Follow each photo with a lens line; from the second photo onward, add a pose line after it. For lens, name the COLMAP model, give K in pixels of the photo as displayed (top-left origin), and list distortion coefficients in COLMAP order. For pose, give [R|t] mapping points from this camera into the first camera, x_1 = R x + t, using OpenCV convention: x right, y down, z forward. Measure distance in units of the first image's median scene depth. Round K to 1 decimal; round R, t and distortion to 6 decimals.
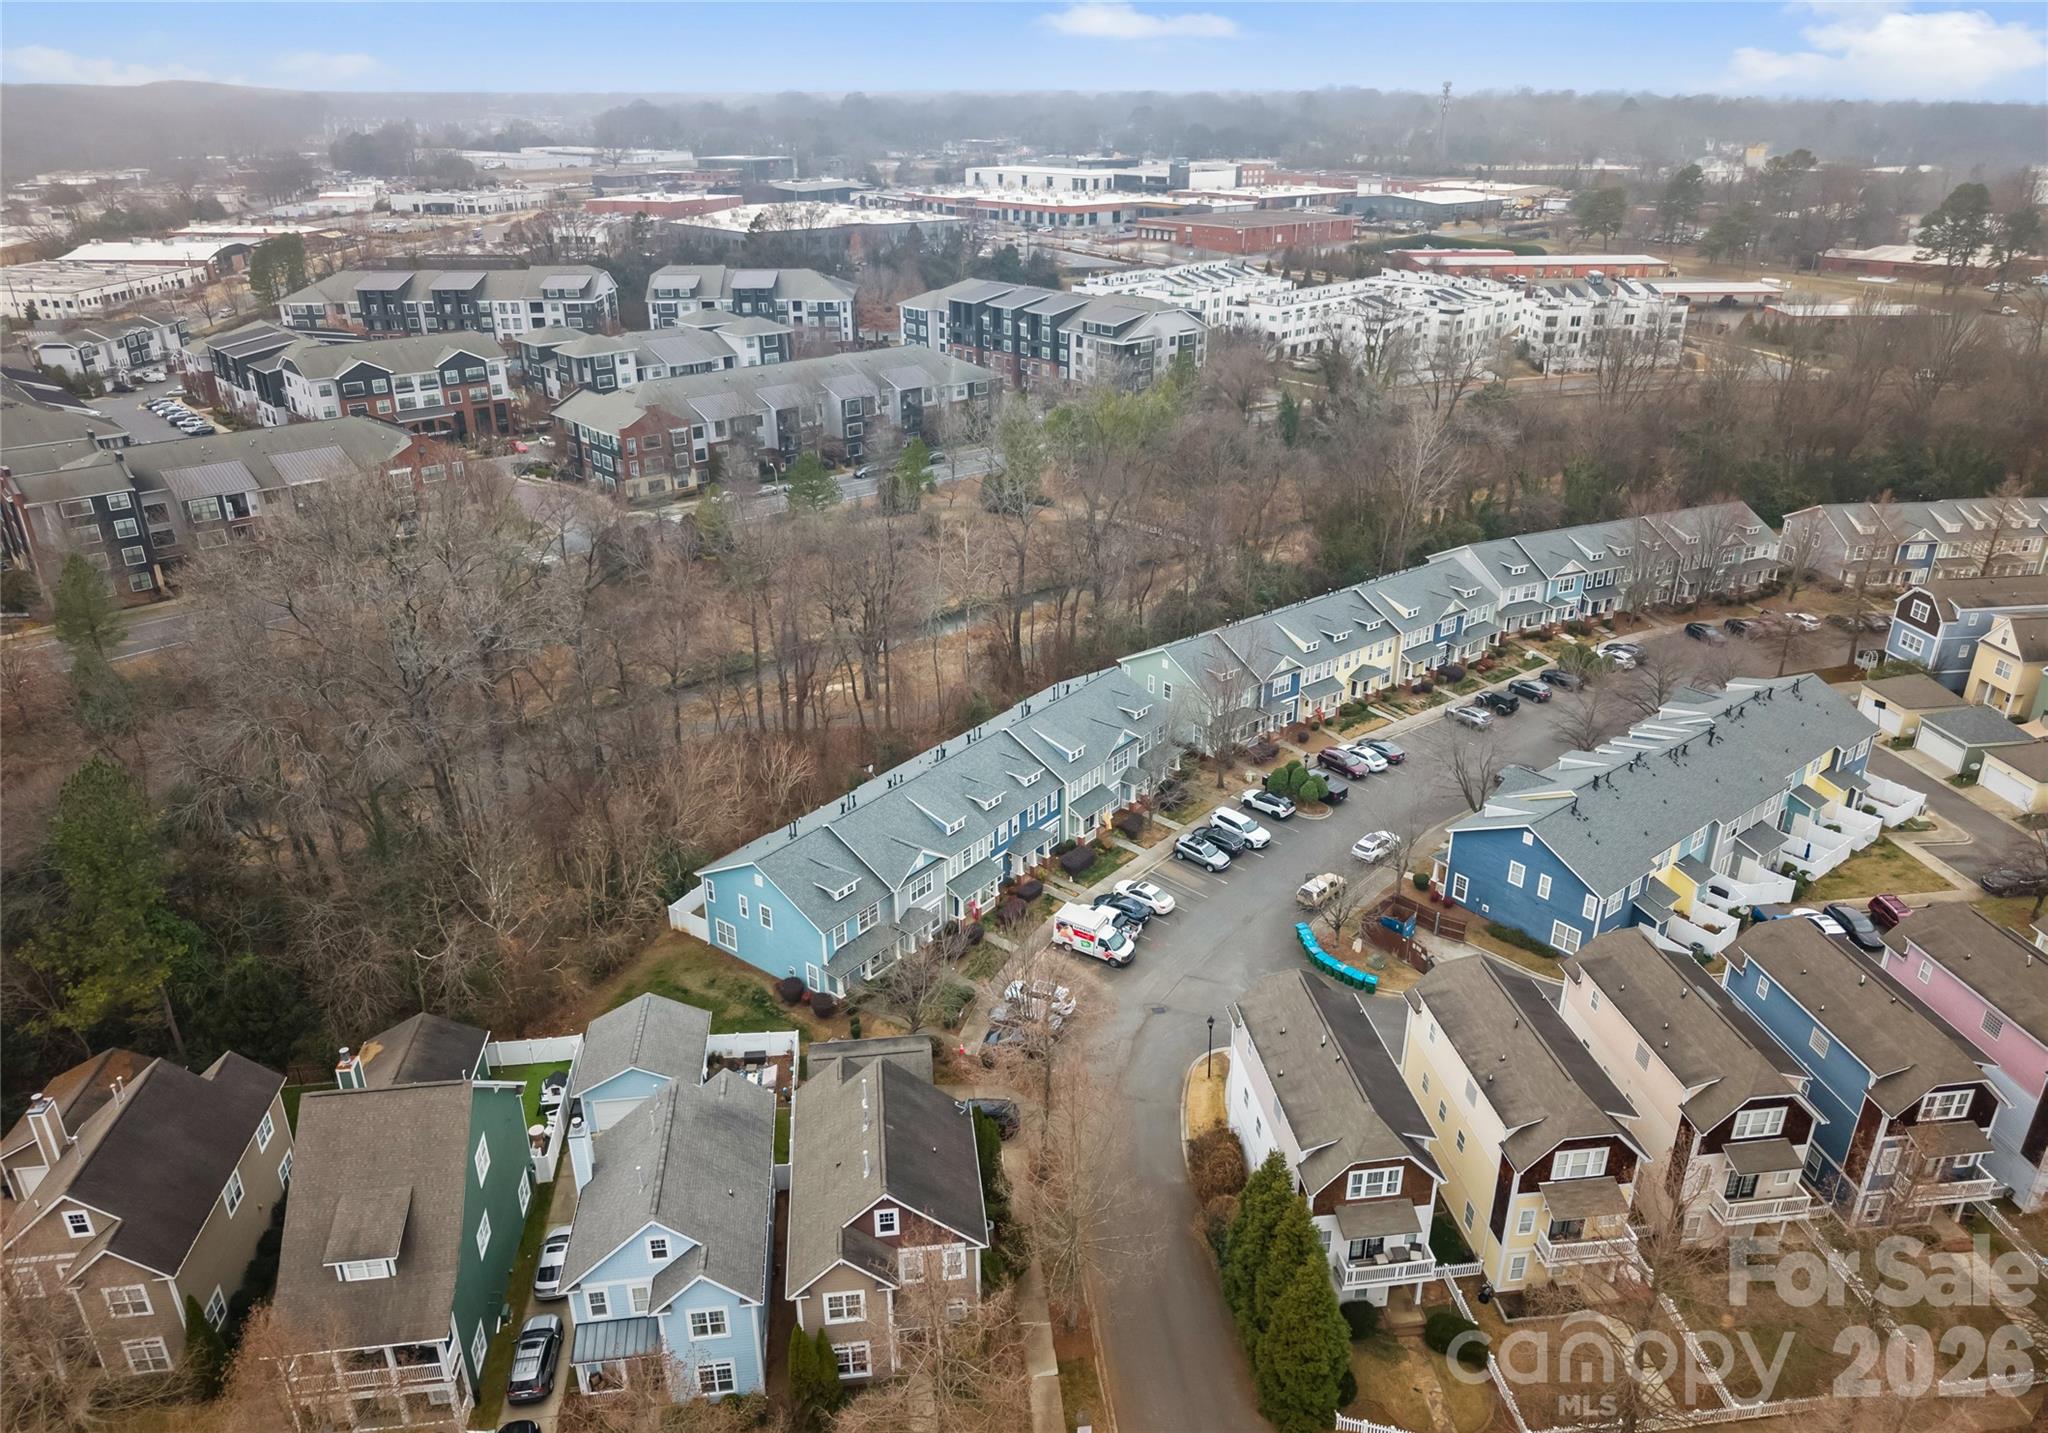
lens RADIAL K [[1389.7, 0, 1036.1], [0, 1389.7, 709.9], [0, 0, 1]] dist [0.007062, -0.021567]
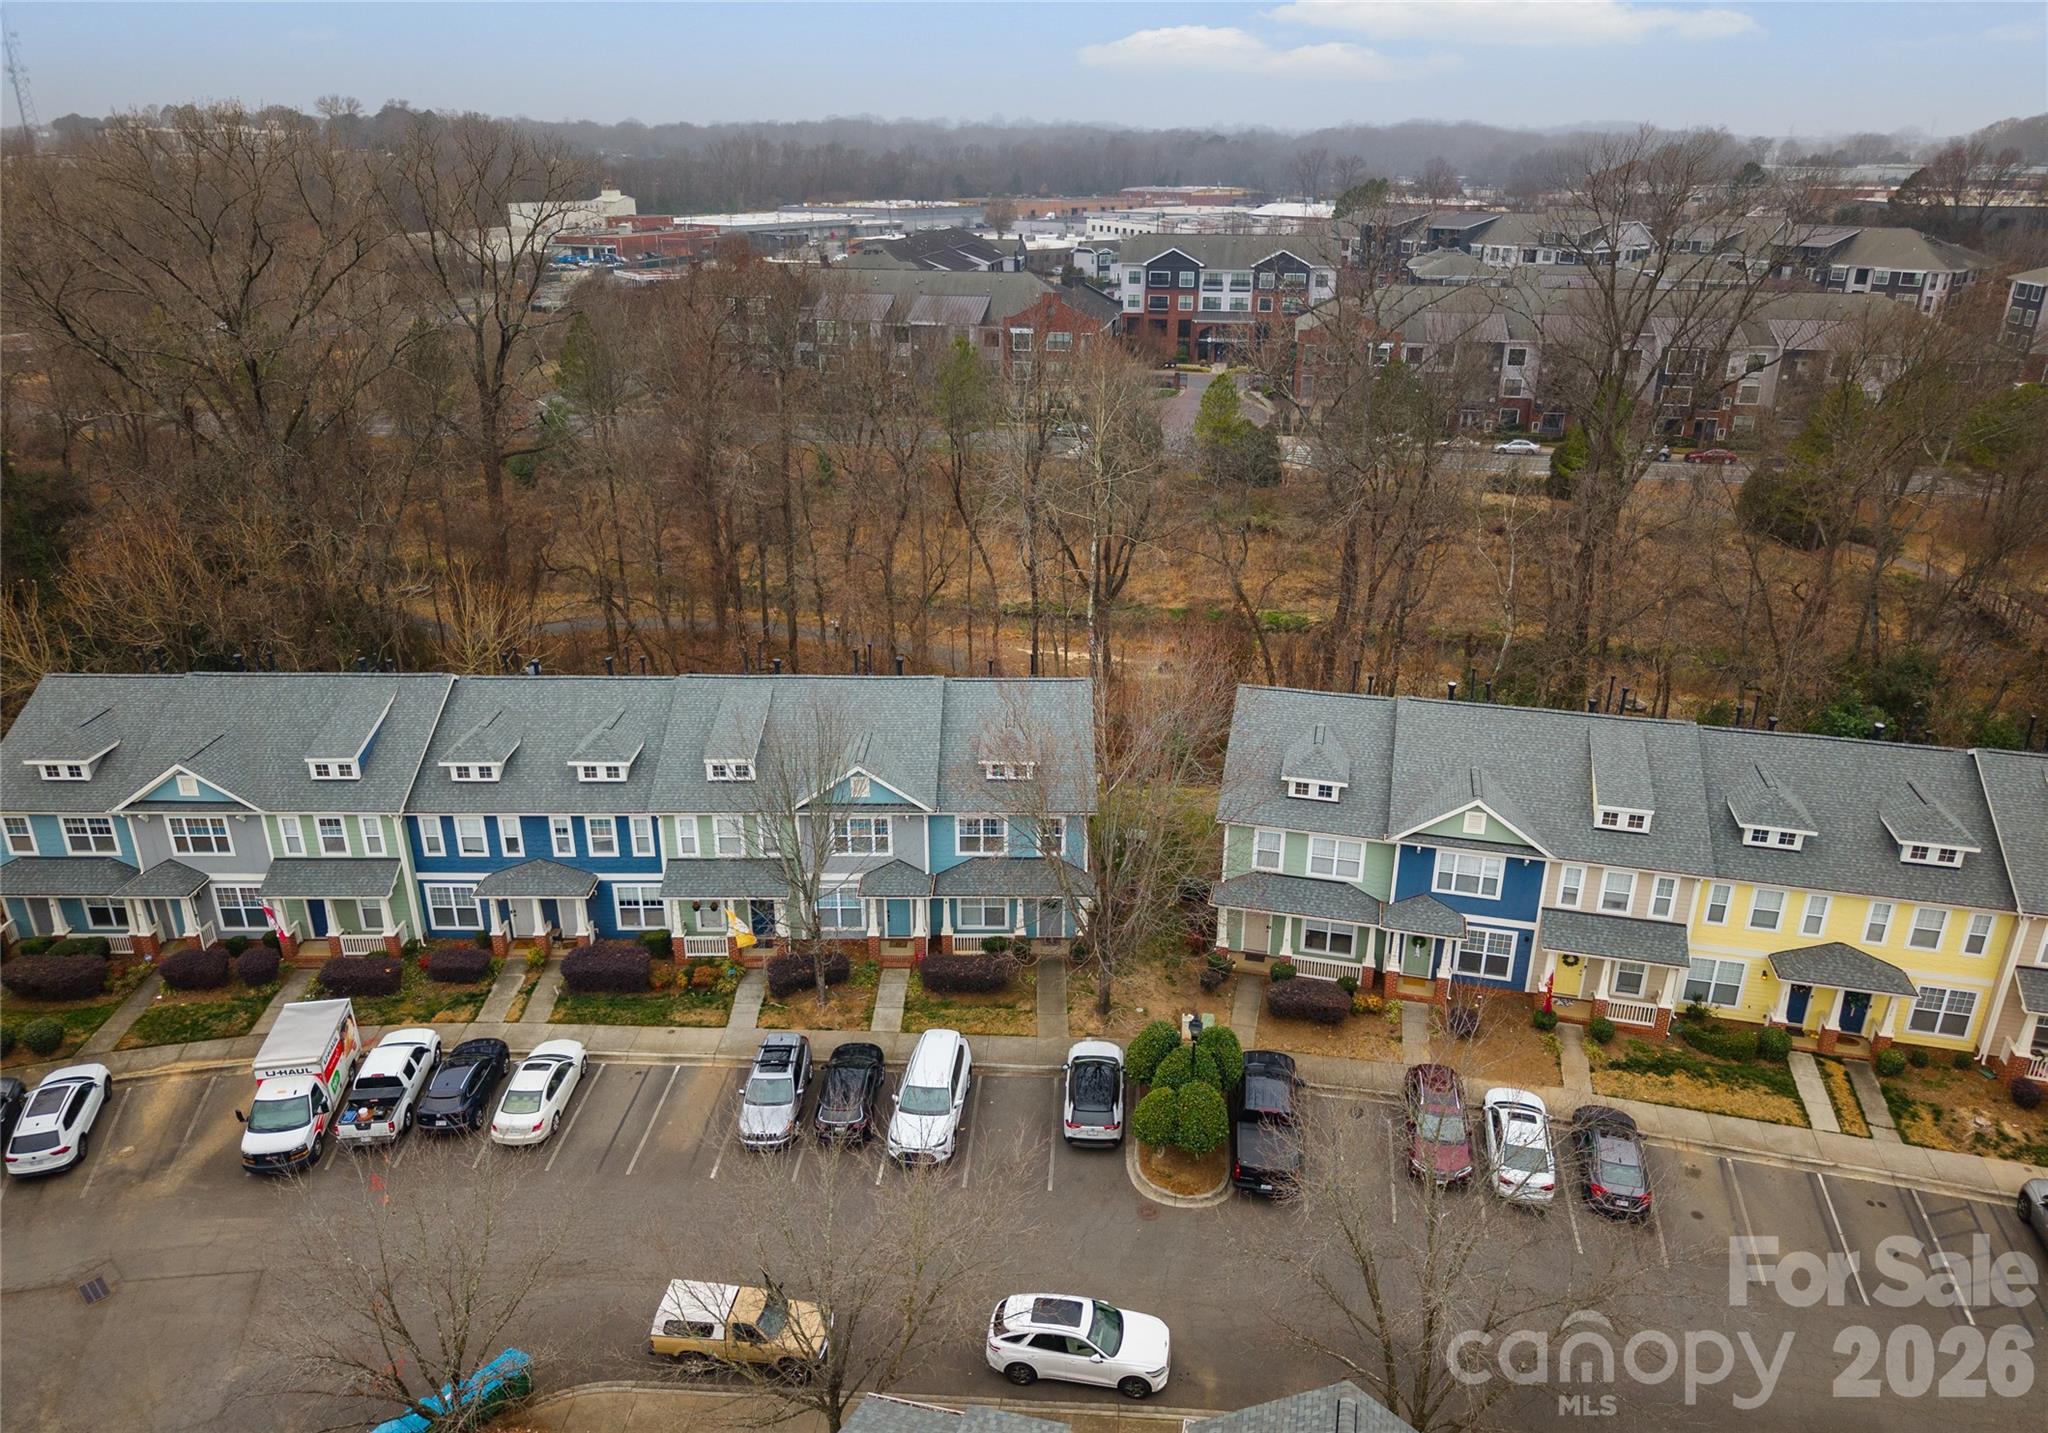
lens RADIAL K [[1389.7, 0, 1036.1], [0, 1389.7, 709.9], [0, 0, 1]] dist [0.007062, -0.021567]
pose [[0.599113, 0.295132, -0.744285, 0.221414], [-0.327718, 0.938541, 0.108363, -0.036729], [0.730523, 0.178994, 0.659012, 0.384207]]
